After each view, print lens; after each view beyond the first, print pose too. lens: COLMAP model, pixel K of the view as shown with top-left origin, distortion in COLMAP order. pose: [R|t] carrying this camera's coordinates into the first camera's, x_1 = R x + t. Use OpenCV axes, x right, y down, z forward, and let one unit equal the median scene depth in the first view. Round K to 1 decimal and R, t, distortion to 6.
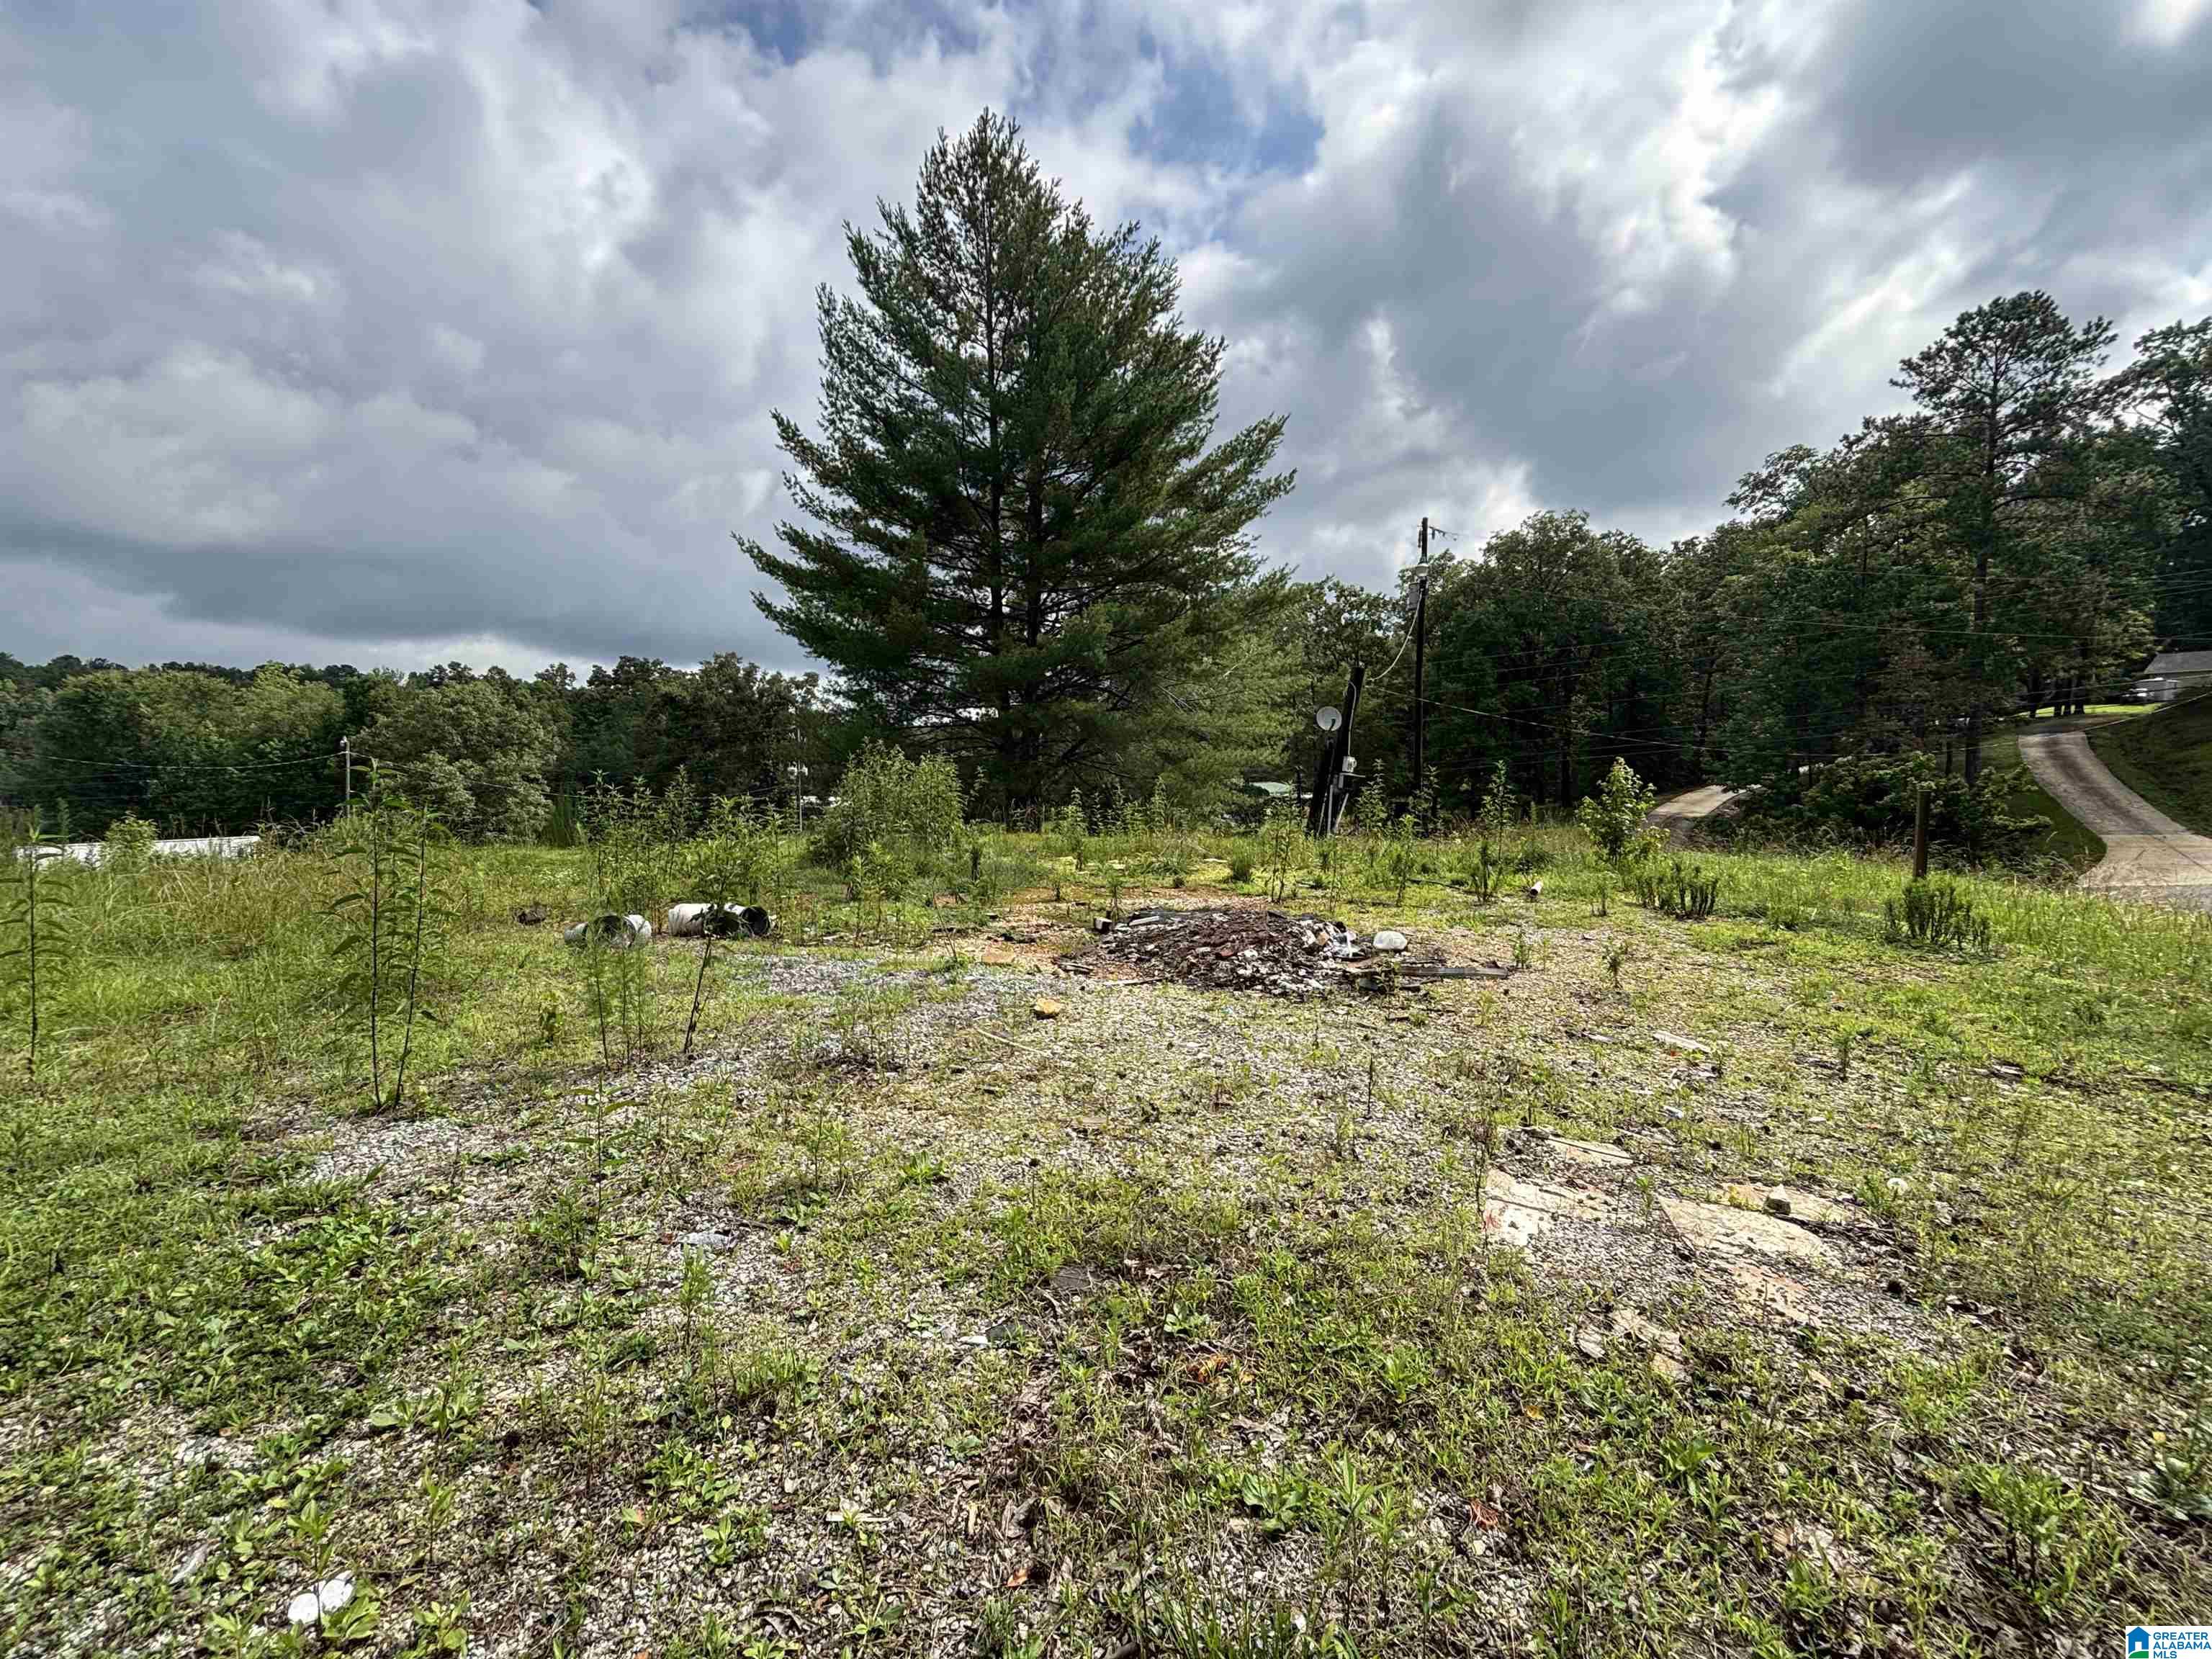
lens RADIAL K [[896.5, 0, 1117.3], [0, 896.5, 830.0], [0, 0, 1]] dist [0.000839, -0.000527]
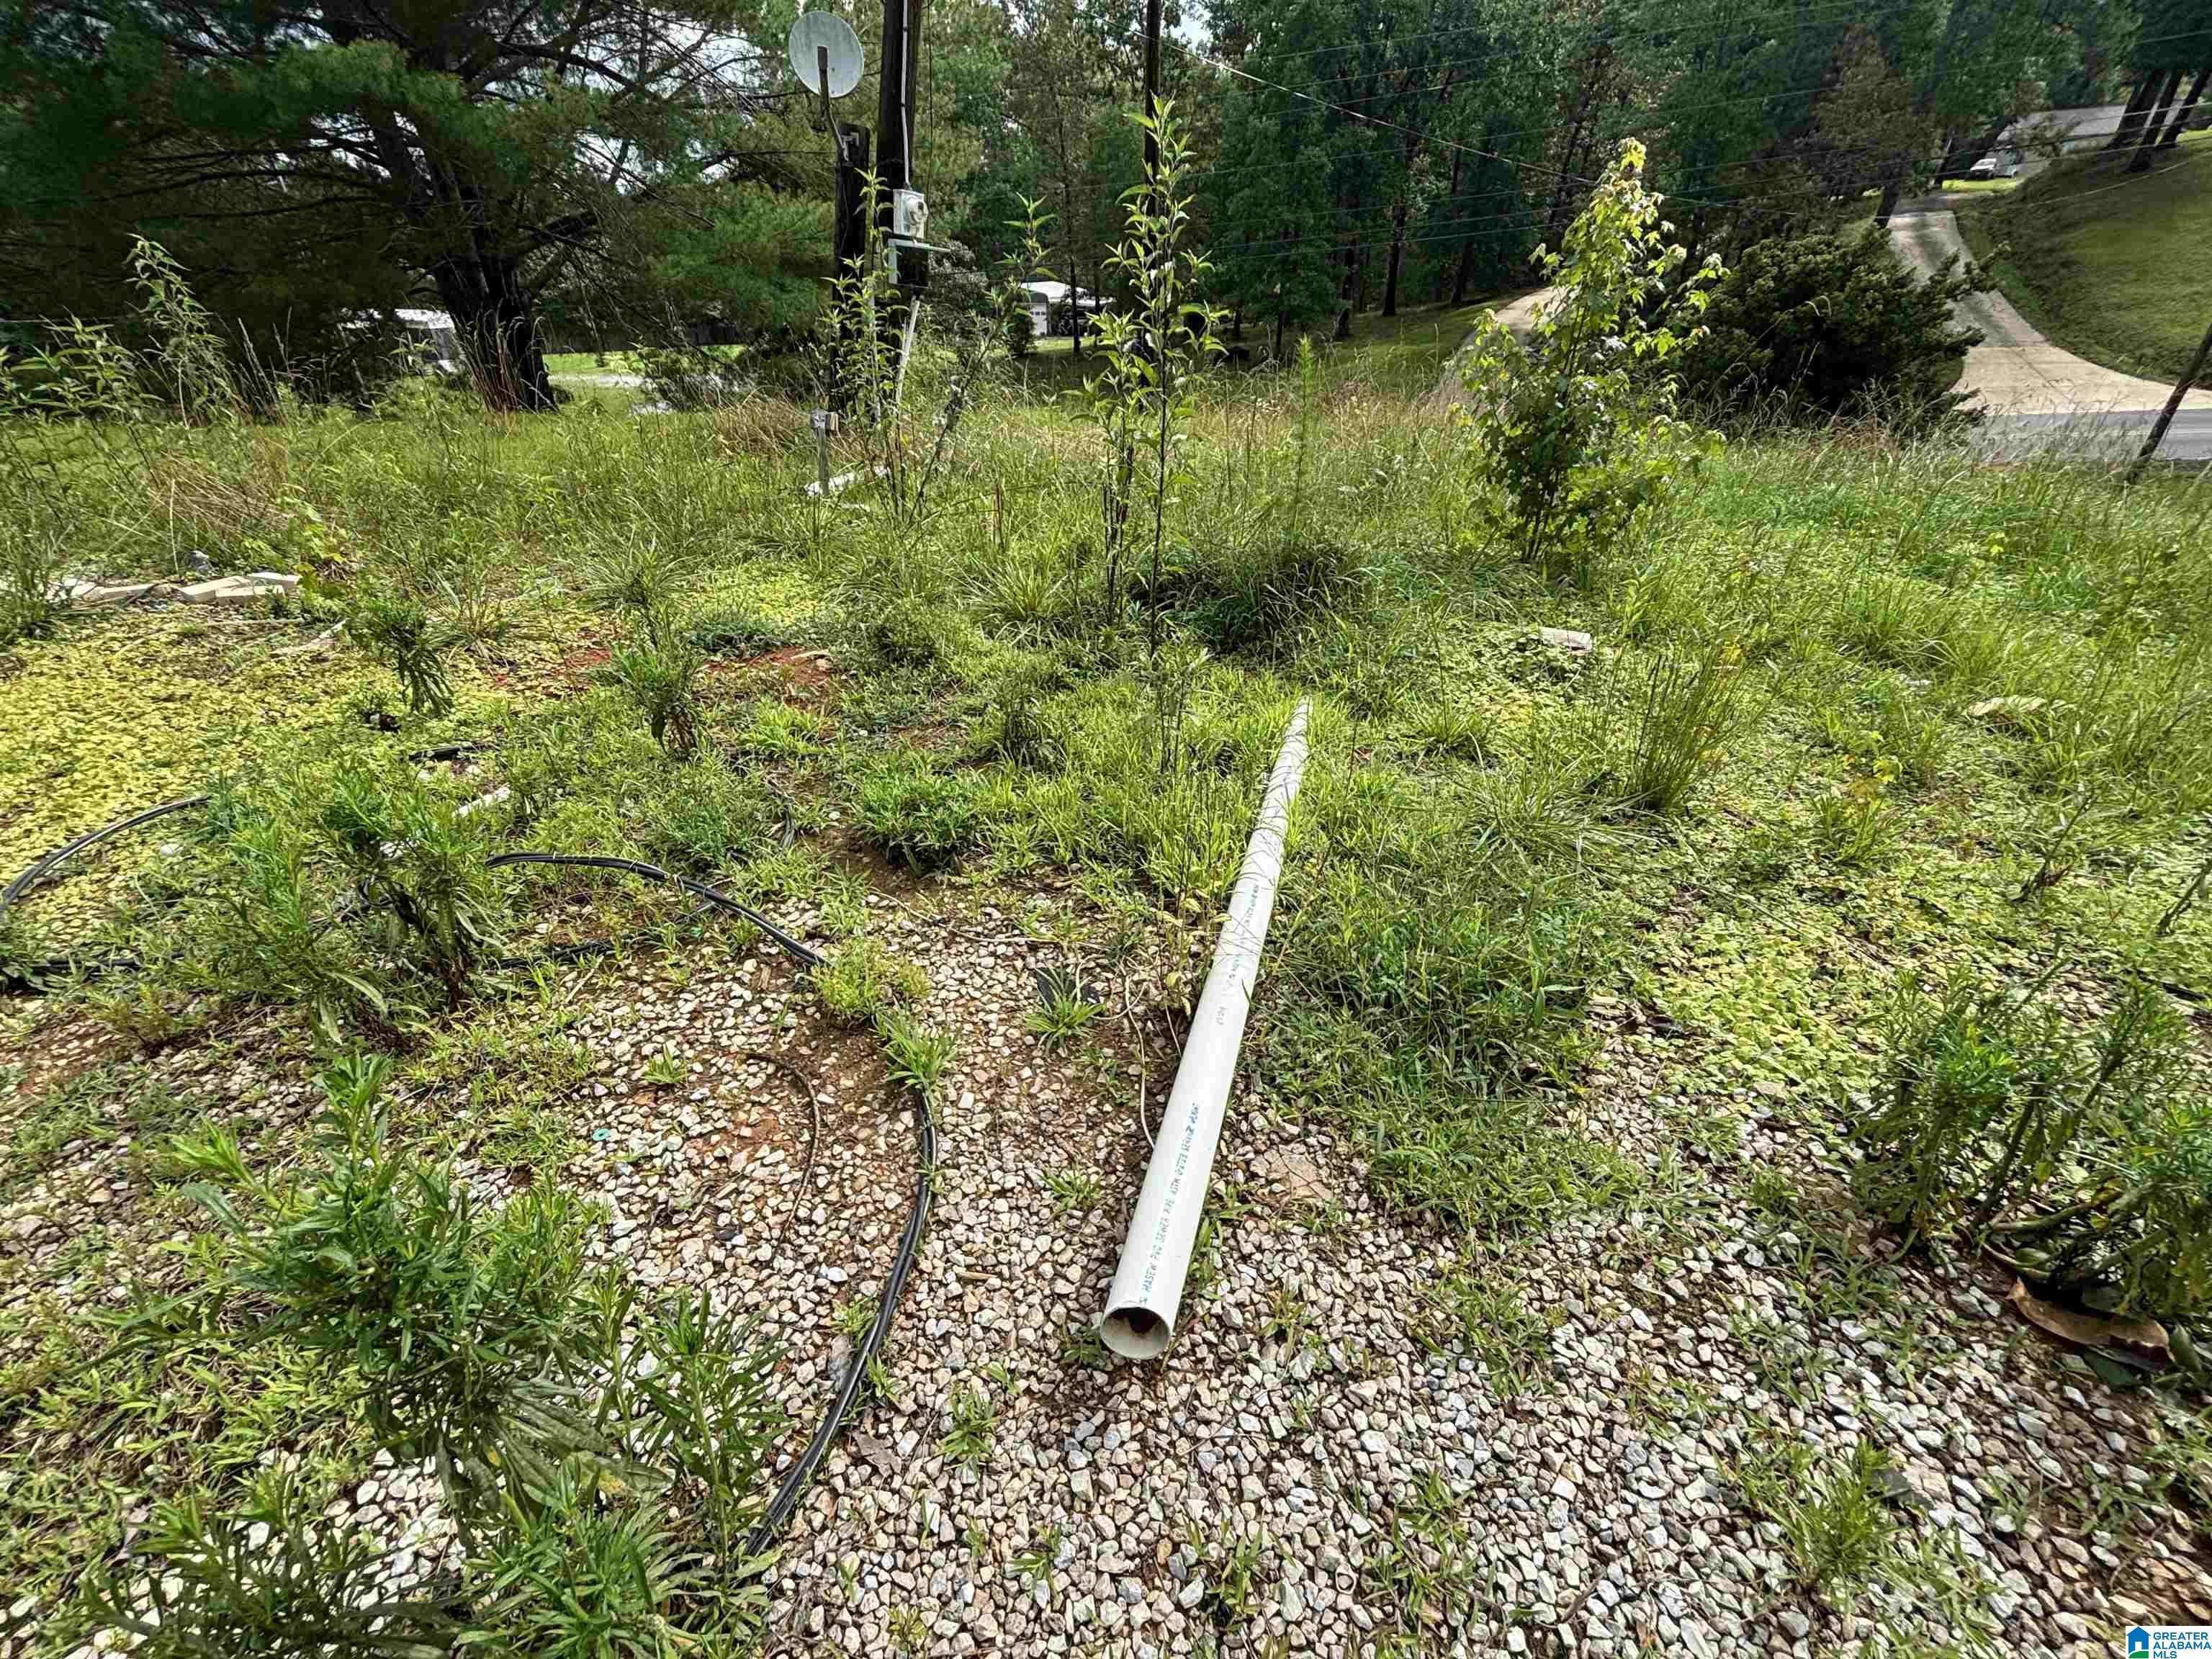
lens RADIAL K [[896.5, 0, 1099.1], [0, 896.5, 827.8], [0, 0, 1]] dist [0.000839, -0.000527]
pose [[0.981542, -0.102781, 0.161283, 0.241035], [0.014613, 0.881153, 0.472606, -0.019921], [-0.190690, -0.461526, 0.866390, 0.500666]]
